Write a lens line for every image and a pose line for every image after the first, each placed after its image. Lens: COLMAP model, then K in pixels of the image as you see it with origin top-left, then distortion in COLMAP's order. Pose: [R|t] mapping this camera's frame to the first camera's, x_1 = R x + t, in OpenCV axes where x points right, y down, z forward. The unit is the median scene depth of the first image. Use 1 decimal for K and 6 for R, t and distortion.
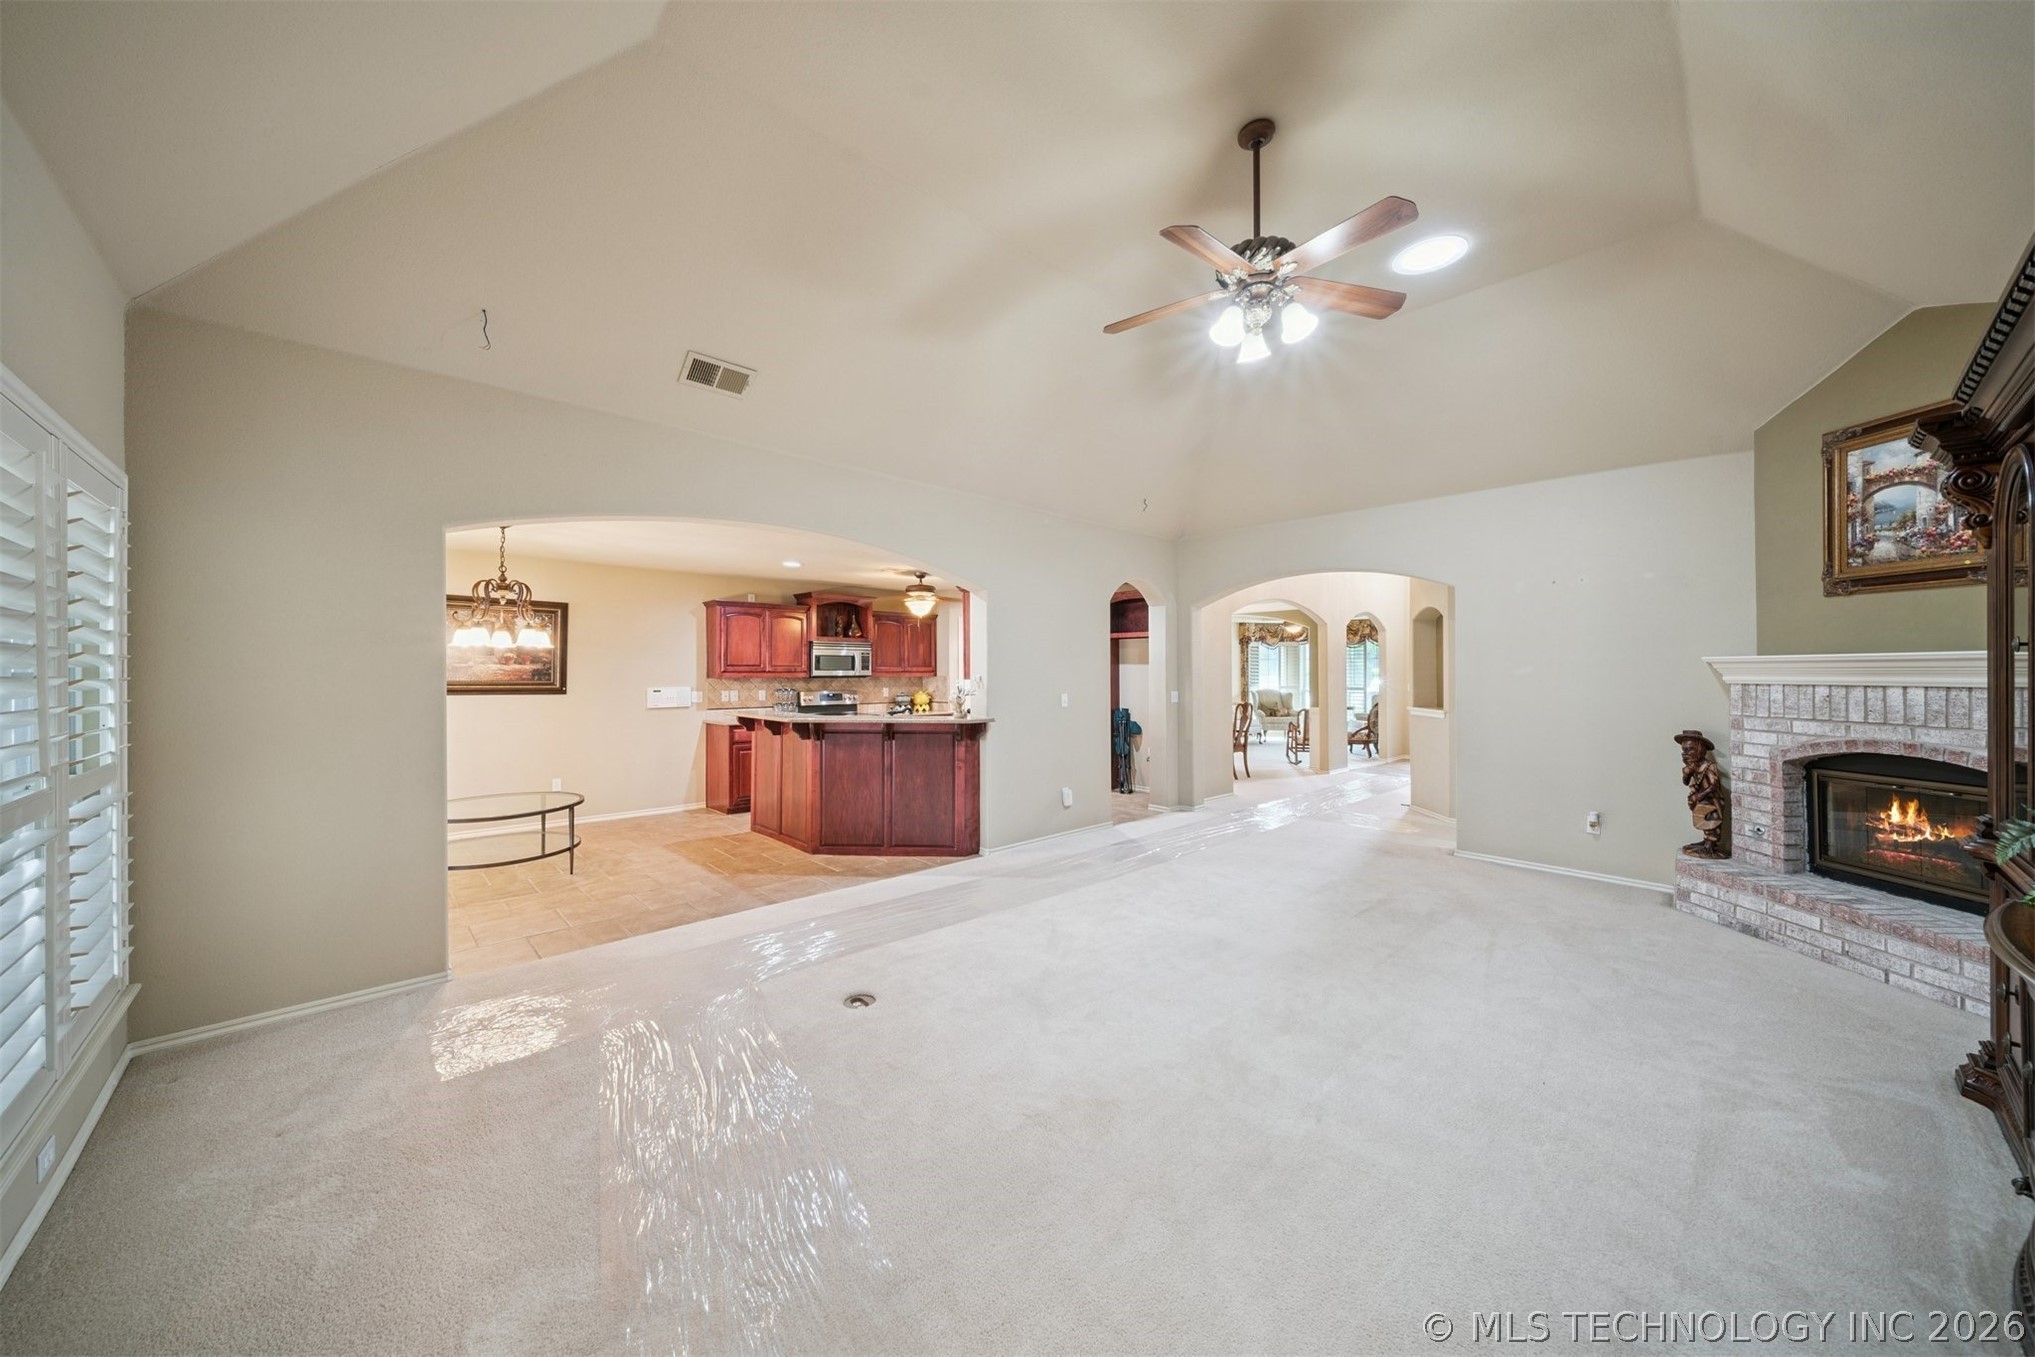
lens RADIAL K [[711.6, 0, 1008.2], [0, 711.6, 668.7], [0, 0, 1]] dist [0.008352, -0.003291]
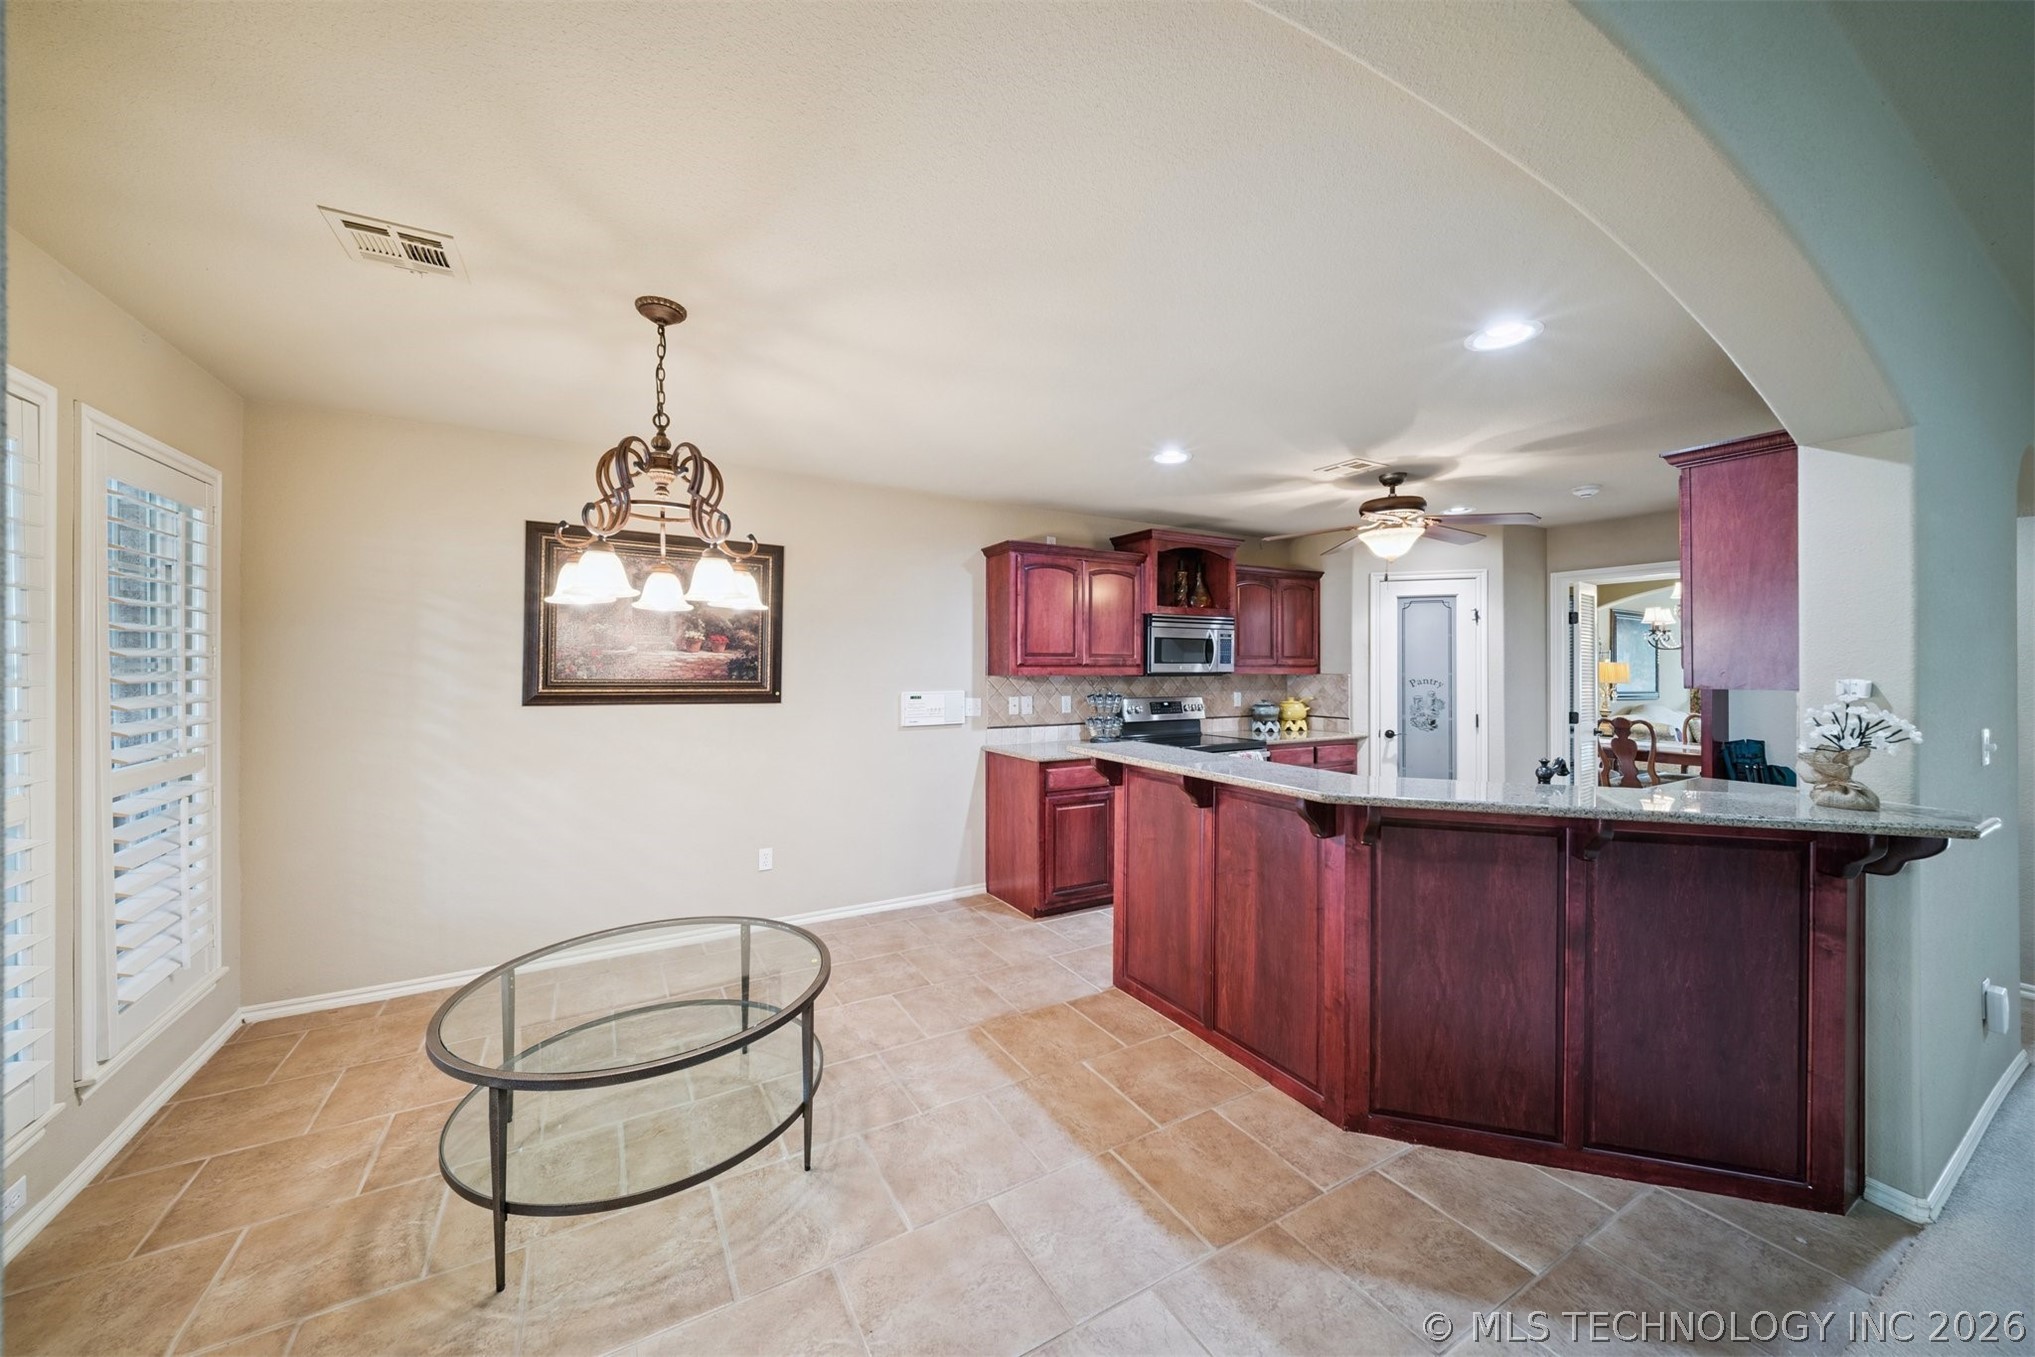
lens RADIAL K [[711.6, 0, 990.2], [0, 711.6, 666.9], [0, 0, 1]] dist [0.008352, -0.003291]
pose [[0.970217, 0.005782, -0.242170, -0.373672], [-0.003919, 0.999959, 0.008176, 0.001380], [0.242207, -0.006983, 0.970199, 0.571235]]
